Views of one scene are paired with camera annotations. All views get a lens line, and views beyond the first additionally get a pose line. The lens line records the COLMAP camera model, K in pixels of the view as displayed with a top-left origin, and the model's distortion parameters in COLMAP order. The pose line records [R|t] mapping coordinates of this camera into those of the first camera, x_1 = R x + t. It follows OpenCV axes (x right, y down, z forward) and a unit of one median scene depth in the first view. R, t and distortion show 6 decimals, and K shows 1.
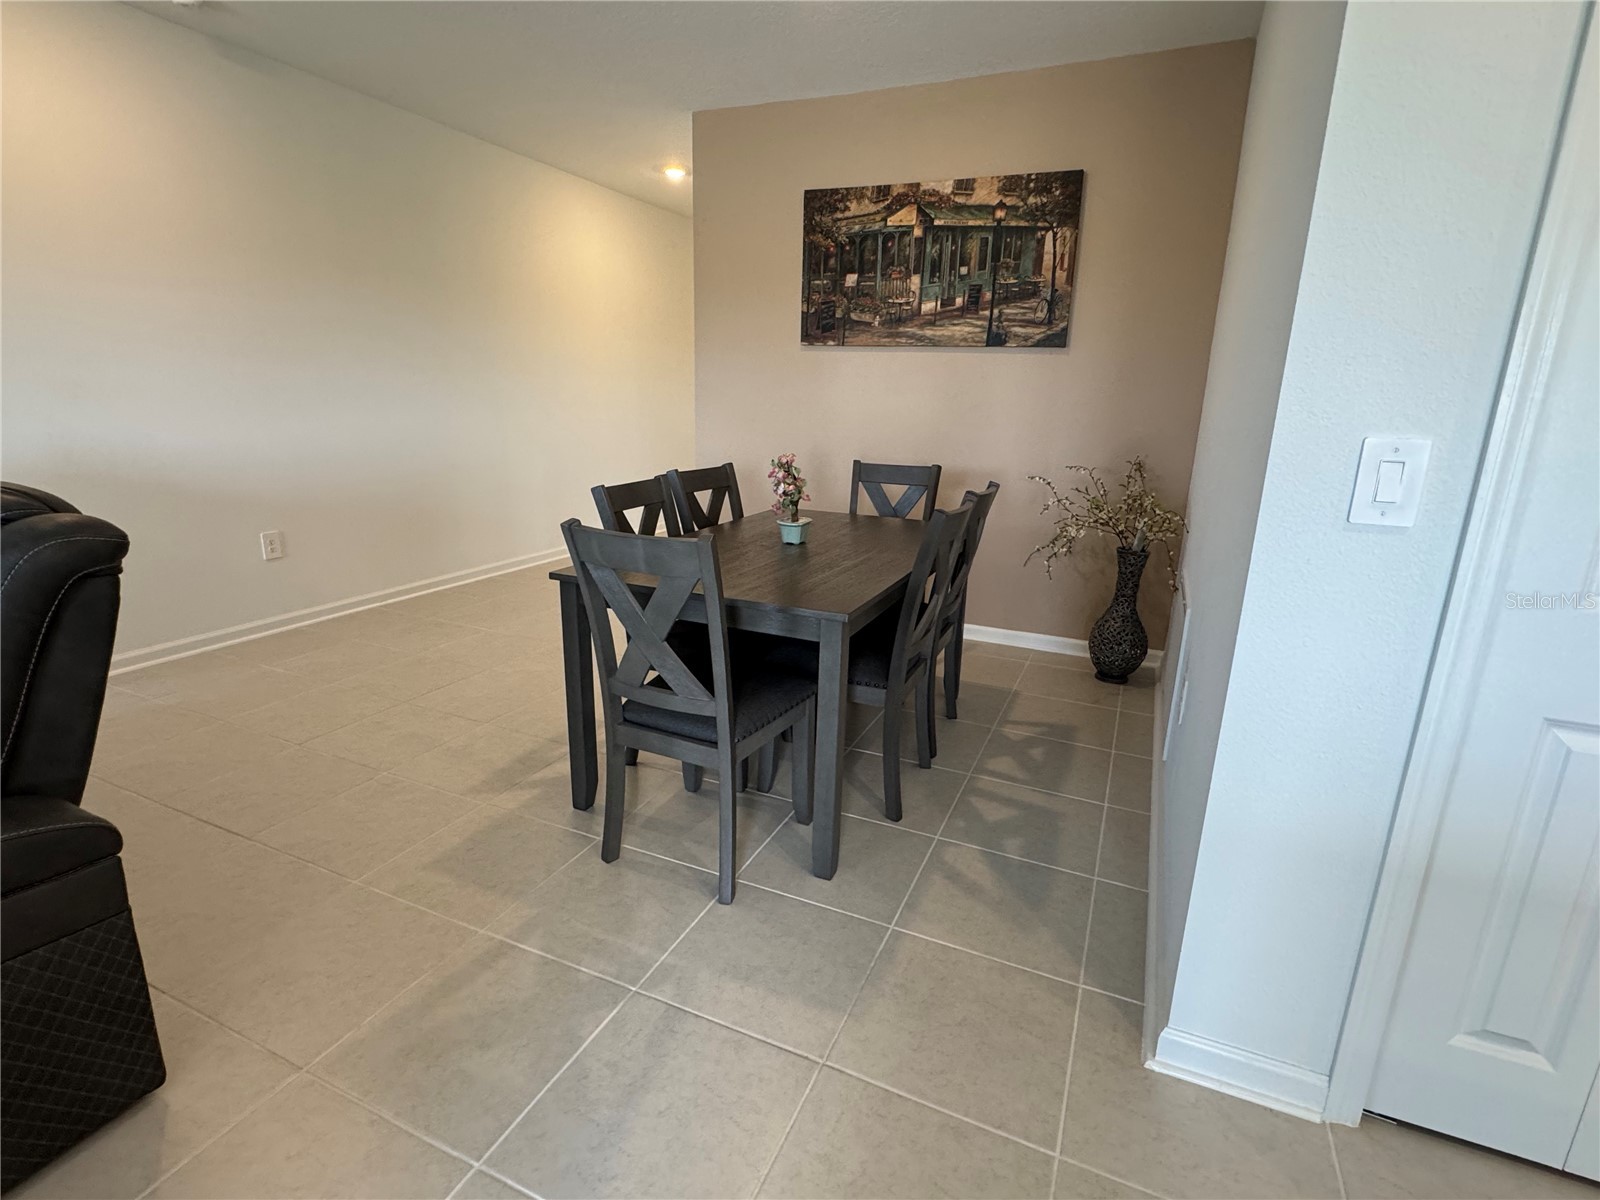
lens RADIAL K [[788.6, 0, 798.2], [0, 788.6, 599.4], [0, 0, 1]] dist [-0.001581, -0.000449]
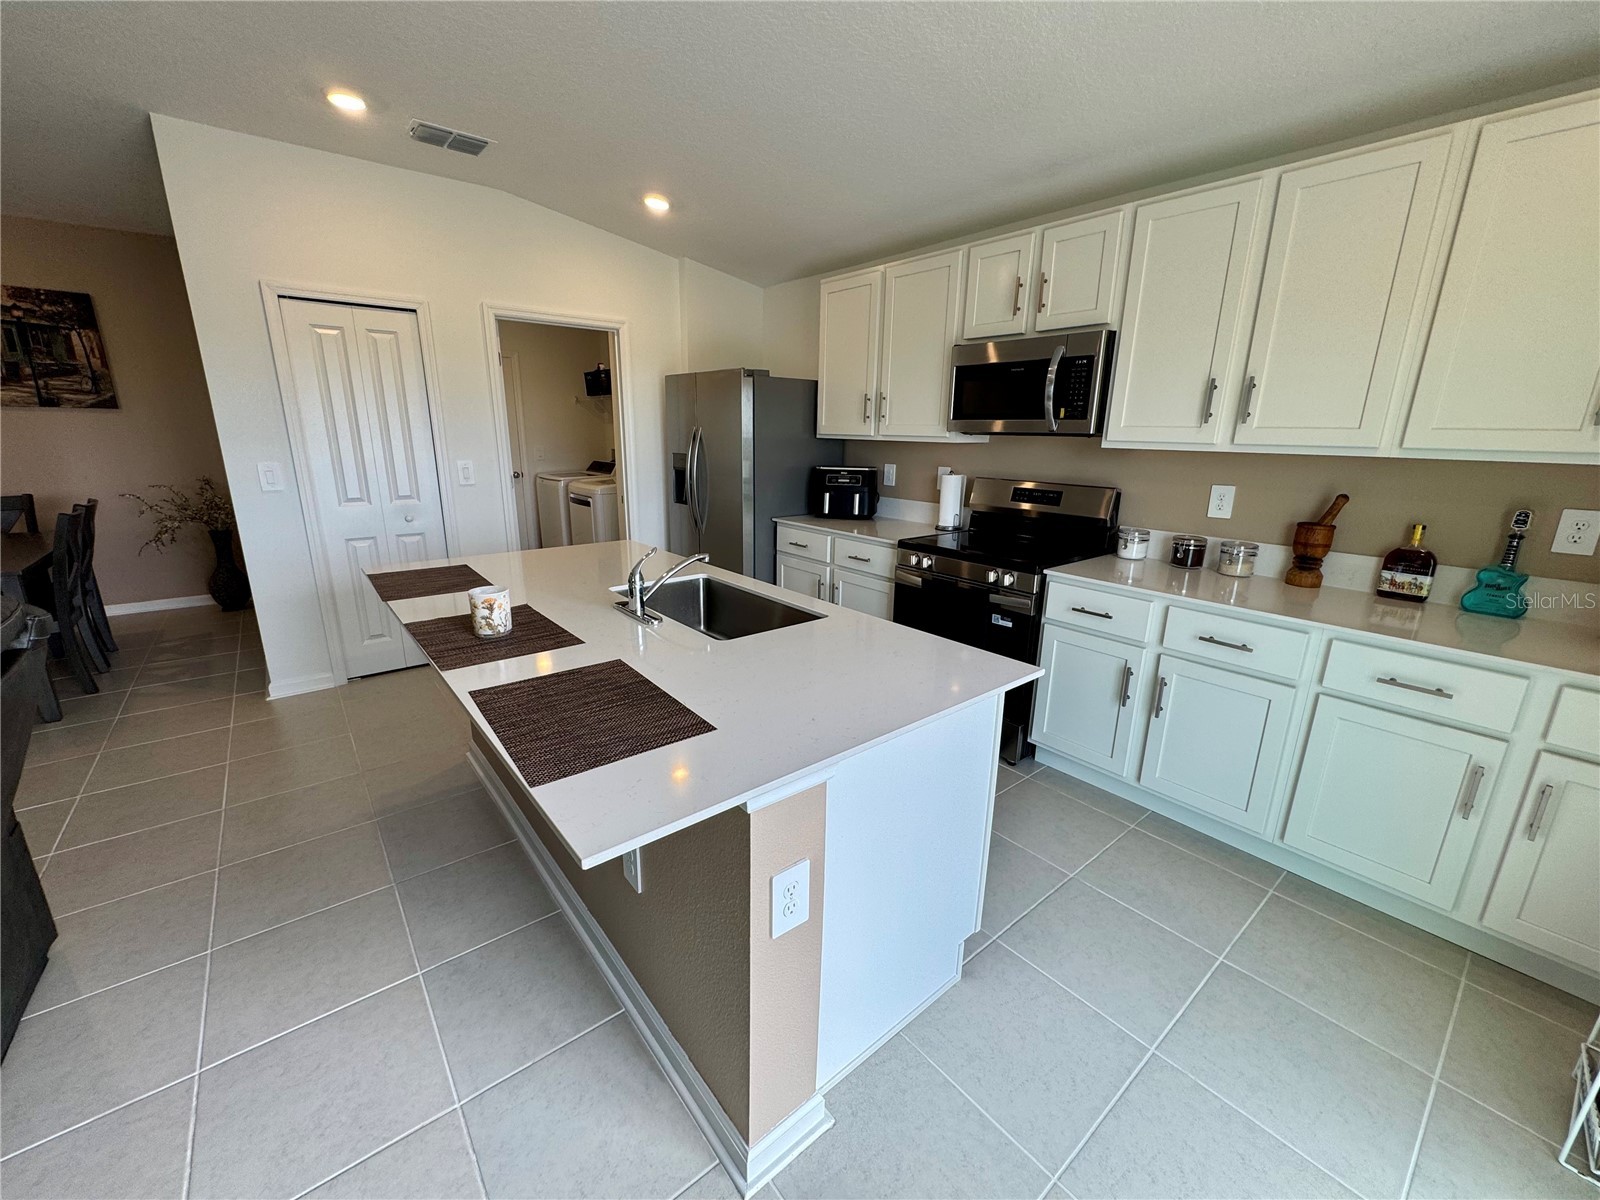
lens RADIAL K [[639.8, 0, 795.0], [0, 639.8, 600.1], [0, 0, 1]] dist [0.000184, 0.000190]
pose [[0.455087, -0.249642, 0.854737, -0.218399], [0.226788, 0.960737, 0.159852, 0.136100], [-0.861082, 0.121097, 0.493835, -0.702289]]
